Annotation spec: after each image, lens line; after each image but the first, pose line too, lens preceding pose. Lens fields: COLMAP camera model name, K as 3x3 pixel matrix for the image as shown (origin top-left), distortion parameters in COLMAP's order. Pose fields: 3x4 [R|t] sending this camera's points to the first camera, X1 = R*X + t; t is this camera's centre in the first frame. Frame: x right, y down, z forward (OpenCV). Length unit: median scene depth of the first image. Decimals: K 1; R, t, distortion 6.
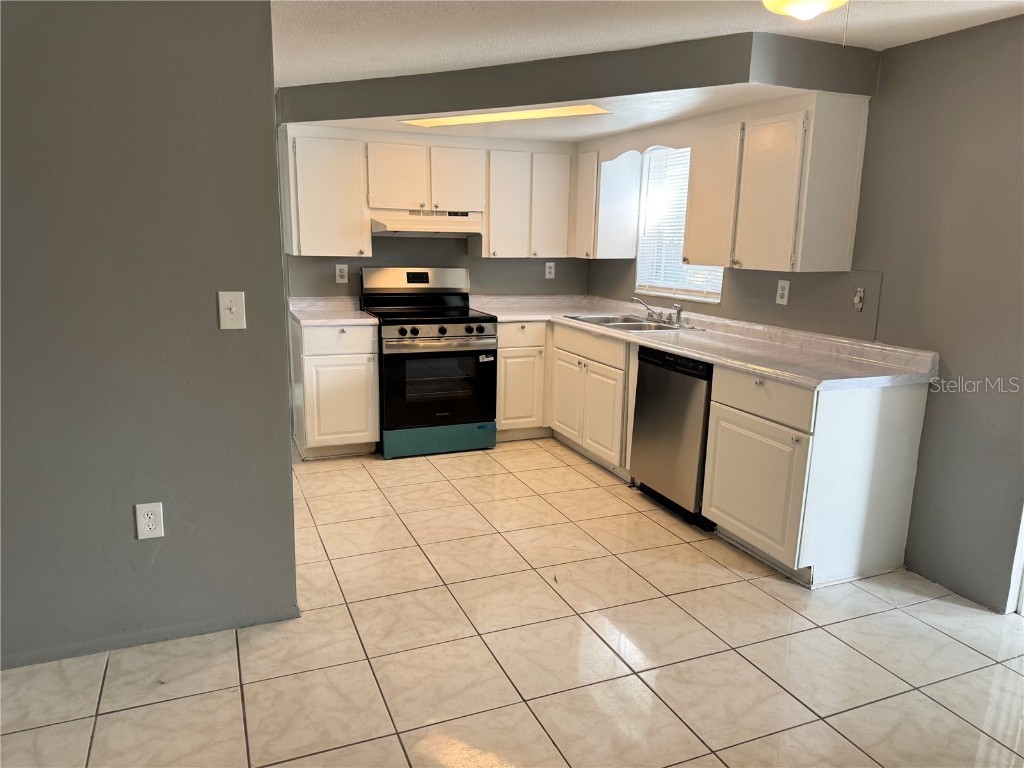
lens RADIAL K [[708.1, 0, 513.8], [0, 708.1, 391.7], [0, 0, 1]] dist [0.179651, -0.308194]
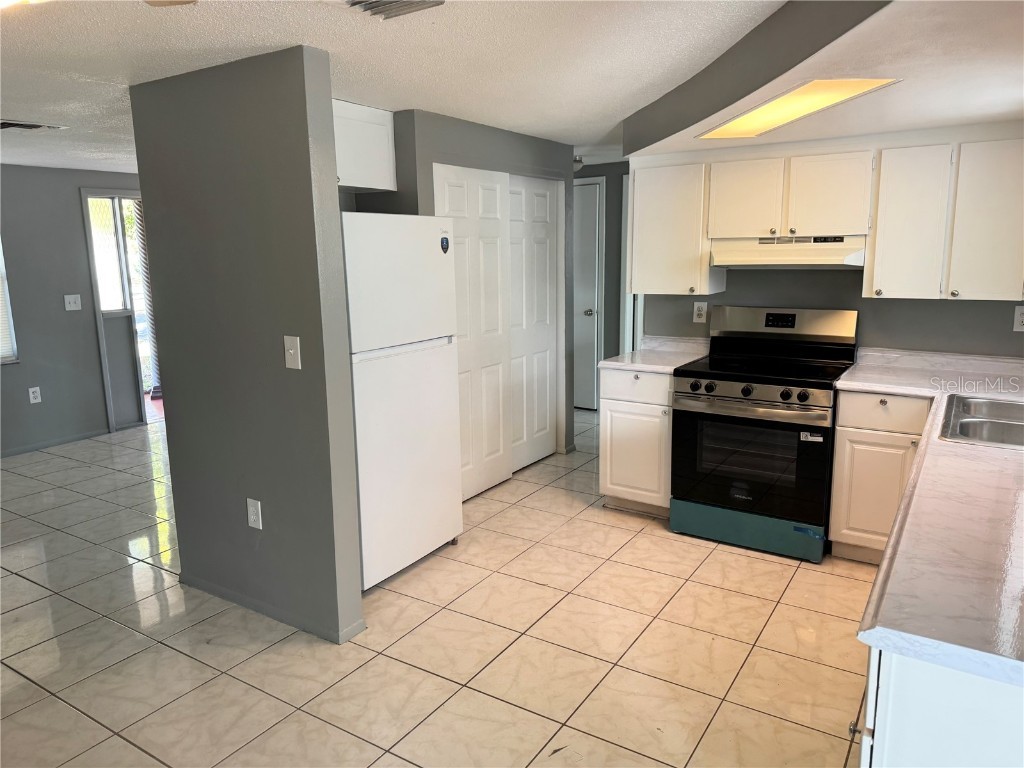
lens RADIAL K [[725.1, 0, 512.0], [0, 725.1, 384.0], [0, 0, 1]] dist [0.069730, -0.055167]
pose [[0.565972, 0.130083, -0.814097, 0.388100], [-0.155396, 0.986605, 0.049614, -0.090140], [0.809647, 0.098427, 0.578605, 0.318555]]
